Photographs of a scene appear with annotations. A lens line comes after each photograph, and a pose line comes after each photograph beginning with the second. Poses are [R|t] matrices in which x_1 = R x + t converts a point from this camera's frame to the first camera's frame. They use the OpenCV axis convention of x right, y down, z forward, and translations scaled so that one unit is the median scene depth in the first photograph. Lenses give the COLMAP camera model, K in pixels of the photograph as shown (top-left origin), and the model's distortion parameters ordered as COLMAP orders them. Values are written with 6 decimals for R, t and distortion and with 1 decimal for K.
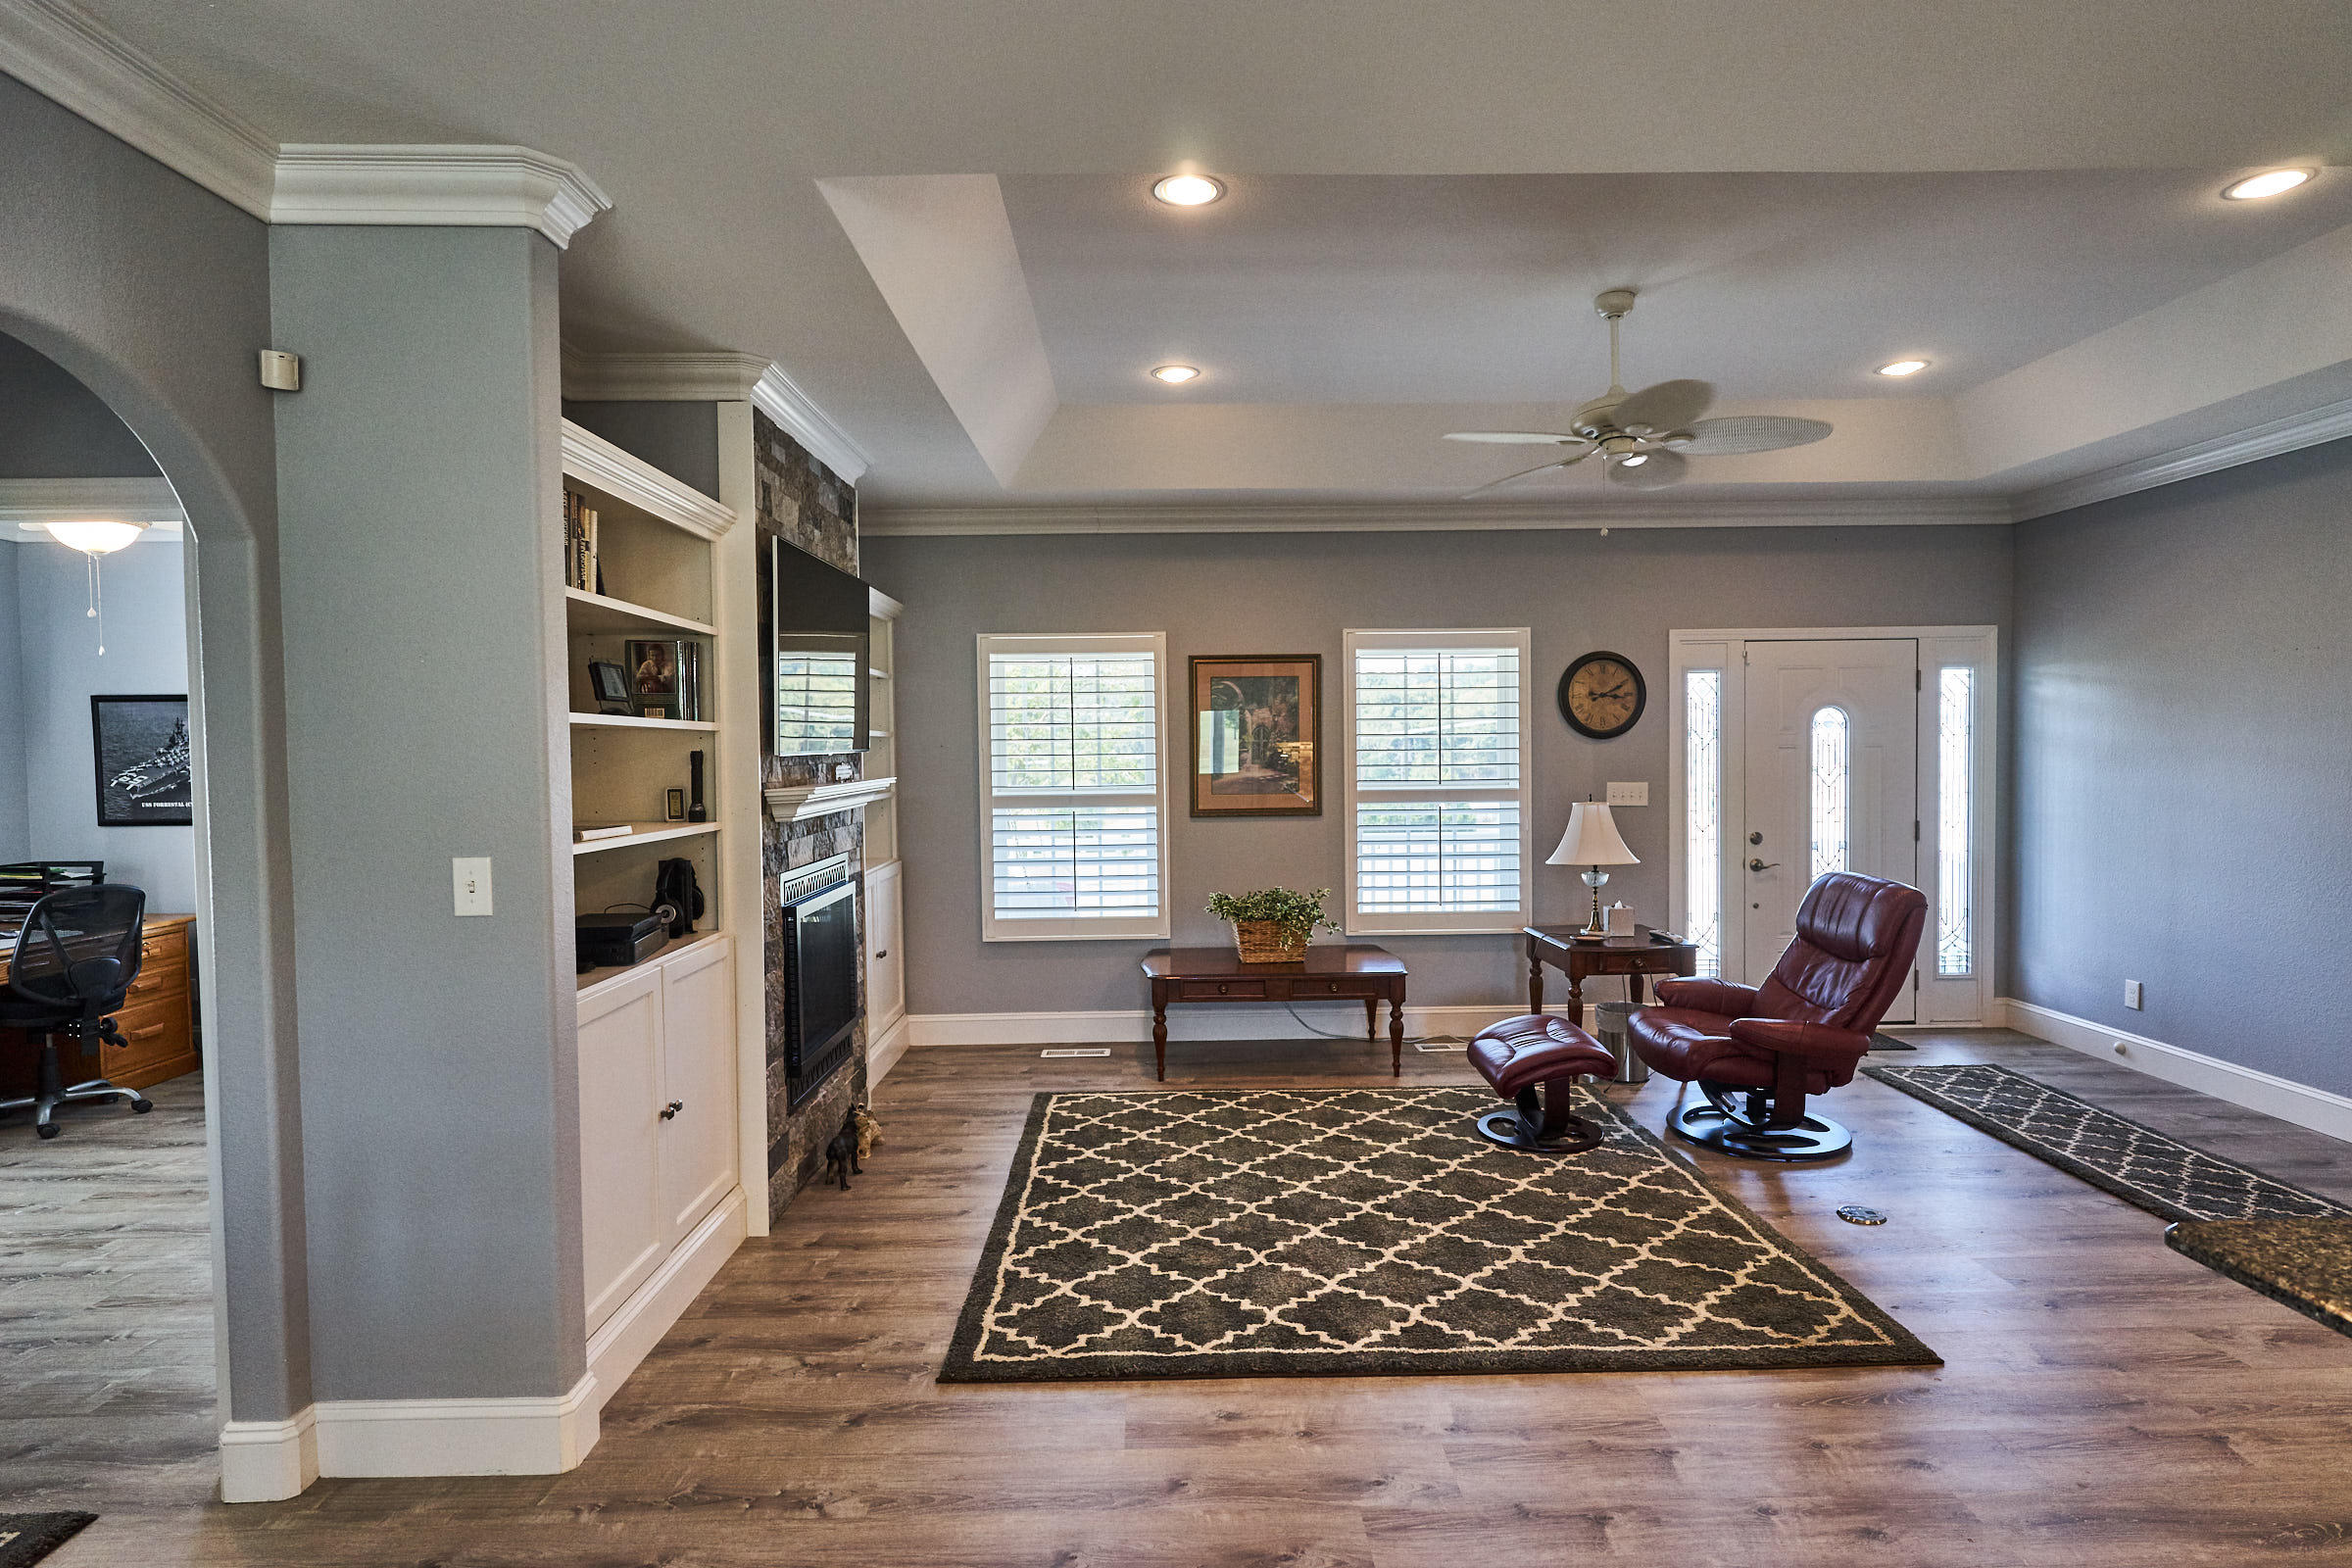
lens RADIAL K [[1244.6, 0, 1178.8], [0, 1244.6, 775.9], [0, 0, 1]] dist [0.000544, -0.000944]
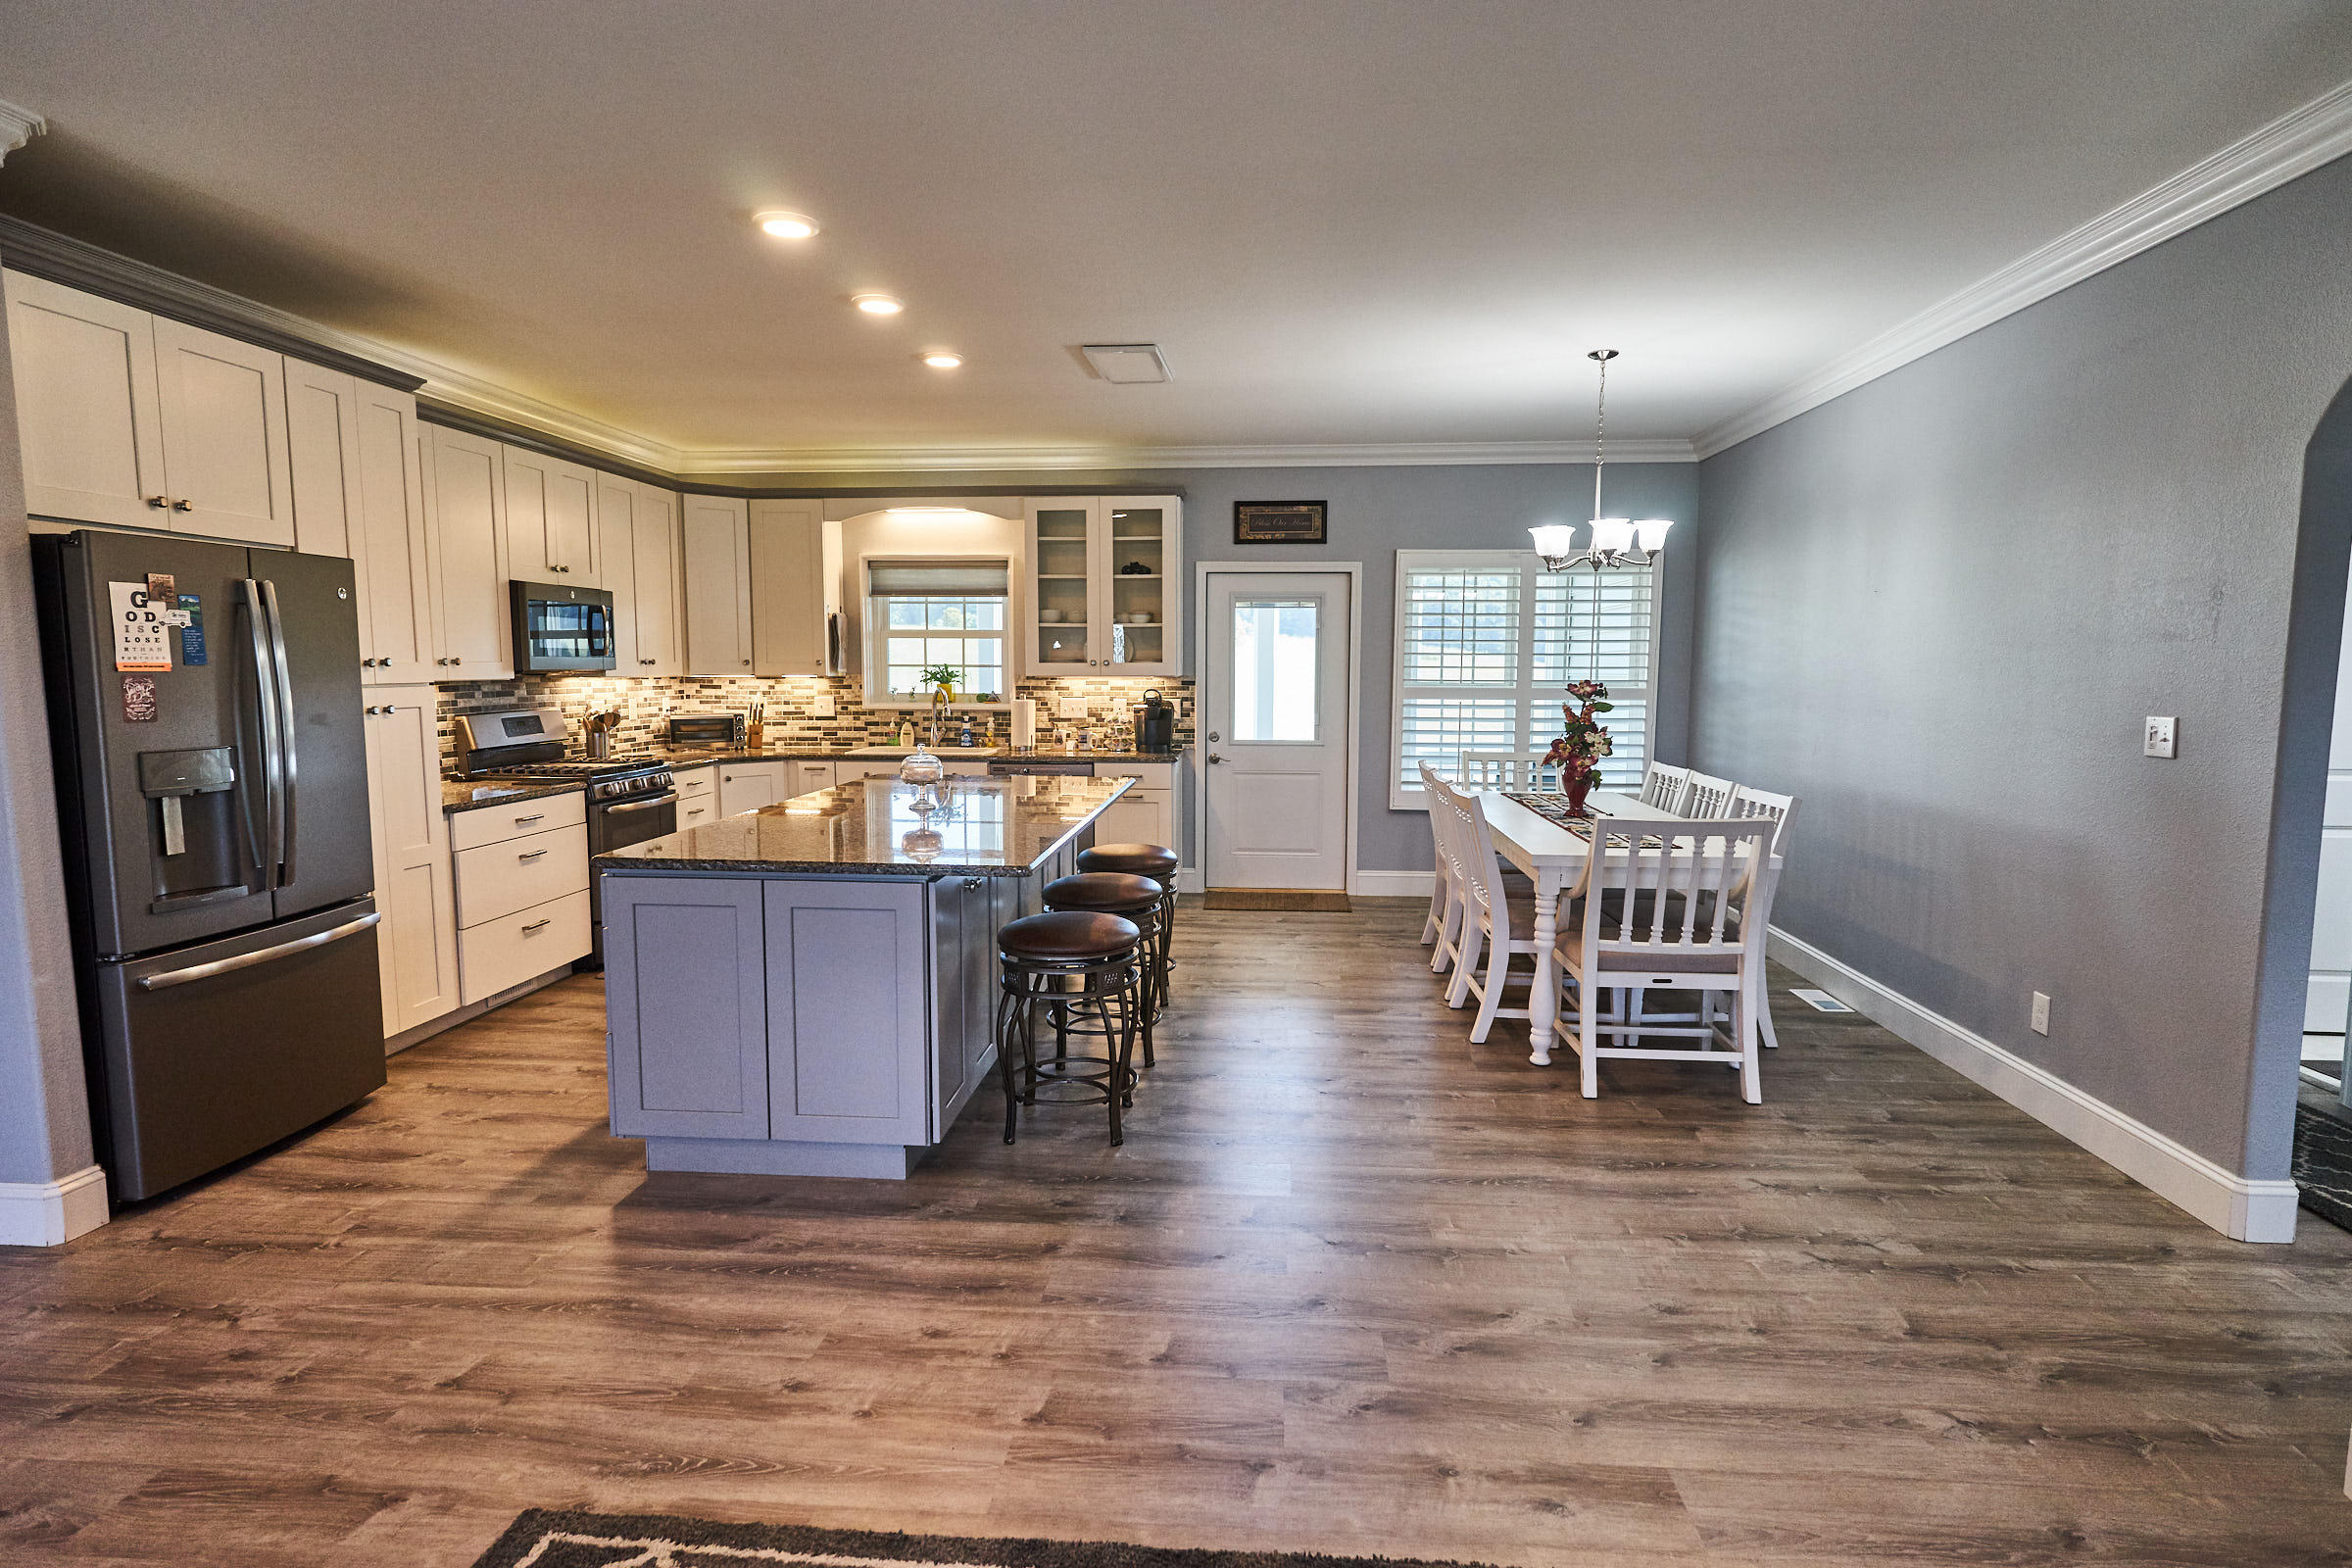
lens RADIAL K [[1244.6, 0, 1186.7], [0, 1244.6, 788.5], [0, 0, 1]] dist [0.000544, -0.000944]
pose [[-0.996373, 0.001157, 0.085082, 0.157570], [0.012266, 0.991417, 0.130164, -0.017594], [-0.084201, 0.130735, -0.987835, 1.379705]]
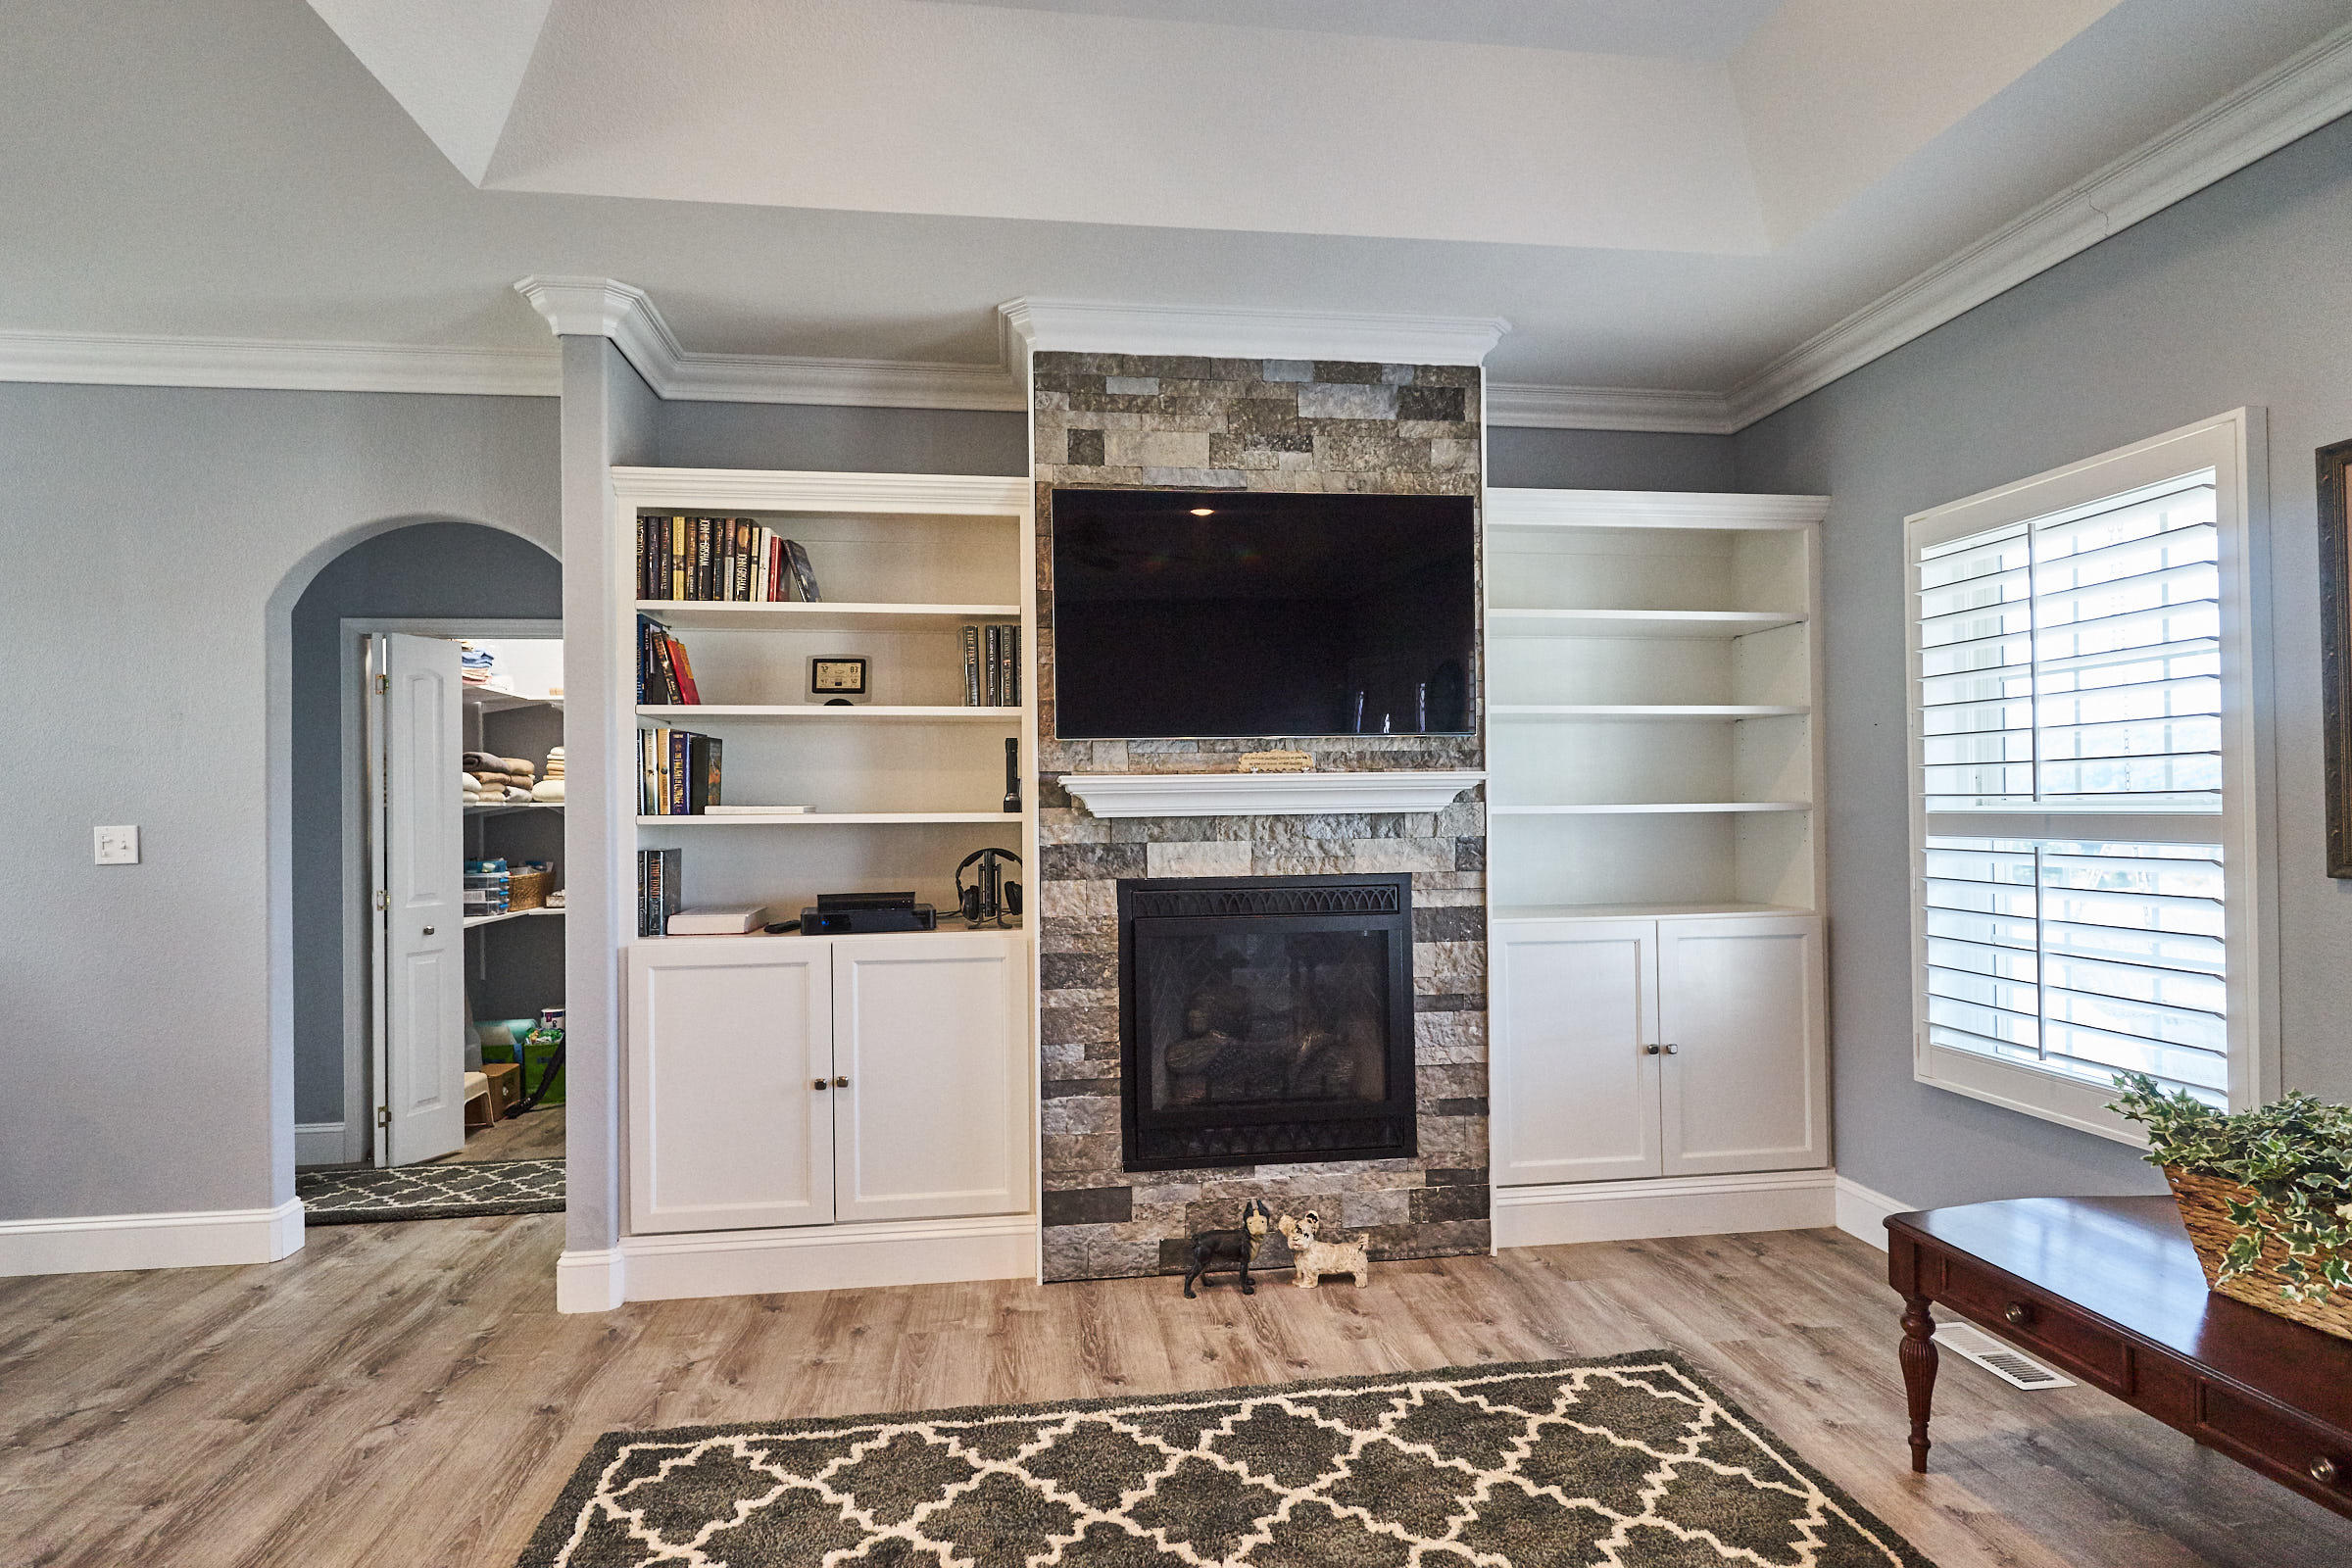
lens RADIAL K [[1244.6, 0, 1179.7], [0, 1244.6, 782.2], [0, 0, 1]] dist [0.000544, -0.000944]
pose [[0.114298, -0.000556, -0.993446, 0.619948], [-0.013346, 0.999909, -0.002095, 0.015872], [0.993357, 0.013498, 0.114280, 1.108919]]
